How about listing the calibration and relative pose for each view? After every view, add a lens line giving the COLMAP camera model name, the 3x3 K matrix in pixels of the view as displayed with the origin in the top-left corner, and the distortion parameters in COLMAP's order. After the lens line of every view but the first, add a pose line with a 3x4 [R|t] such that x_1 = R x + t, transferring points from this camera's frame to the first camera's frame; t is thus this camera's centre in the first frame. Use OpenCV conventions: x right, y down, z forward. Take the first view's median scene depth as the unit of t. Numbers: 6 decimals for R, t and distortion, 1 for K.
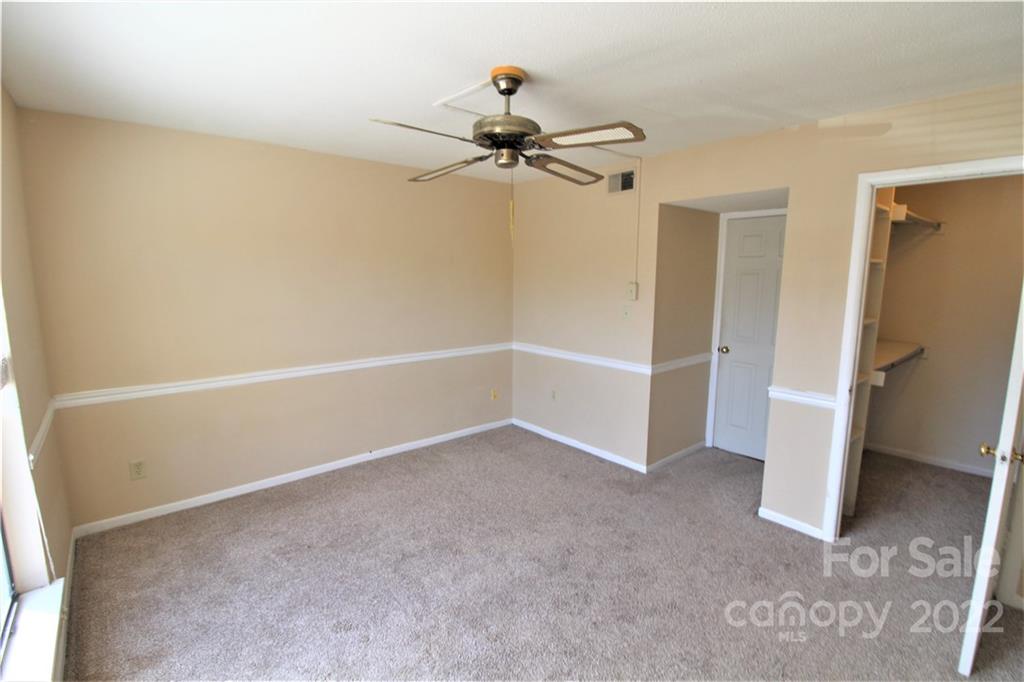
lens RADIAL K [[470.4, 0, 518.5], [0, 470.4, 343.5], [0, 0, 1]] dist [0.000909, -0.014052]
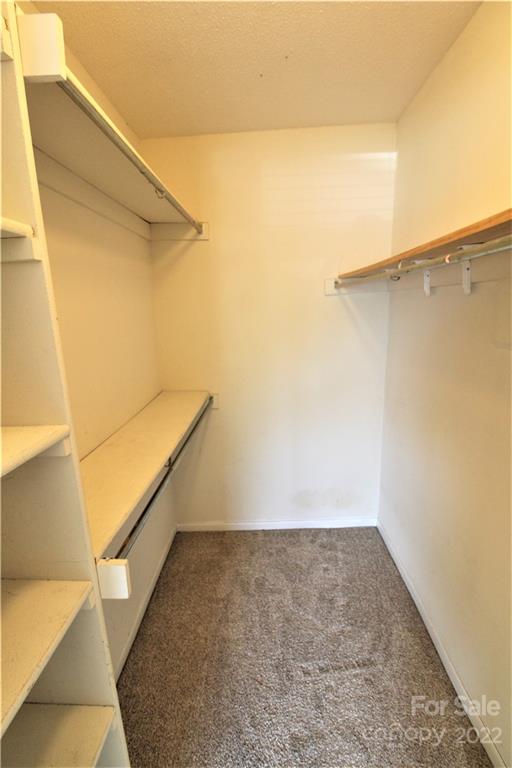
lens RADIAL K [[352.8, 0, 251.0], [0, 352.8, 385.9], [0, 0, 1]] dist [0.000909, -0.014052]
pose [[0.684204, -0.190994, 0.703837, 0.554972], [0.150337, 0.981307, 0.120145, -0.071451], [-0.713627, 0.023609, 0.700128, 0.600906]]
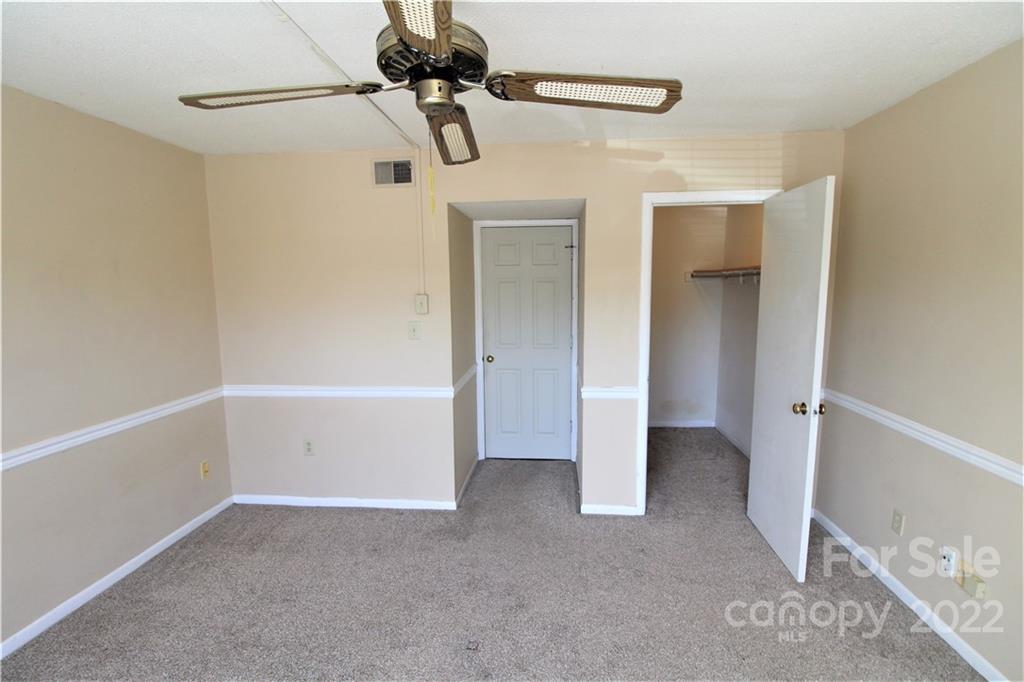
lens RADIAL K [[470.4, 0, 518.5], [0, 470.4, 343.5], [0, 0, 1]] dist [0.000909, -0.014052]
pose [[0.713296, -0.100407, 0.693633, -0.234266], [0.117441, 0.992815, 0.022944, -0.039510], [-0.690953, 0.065095, 0.719963, 0.281271]]
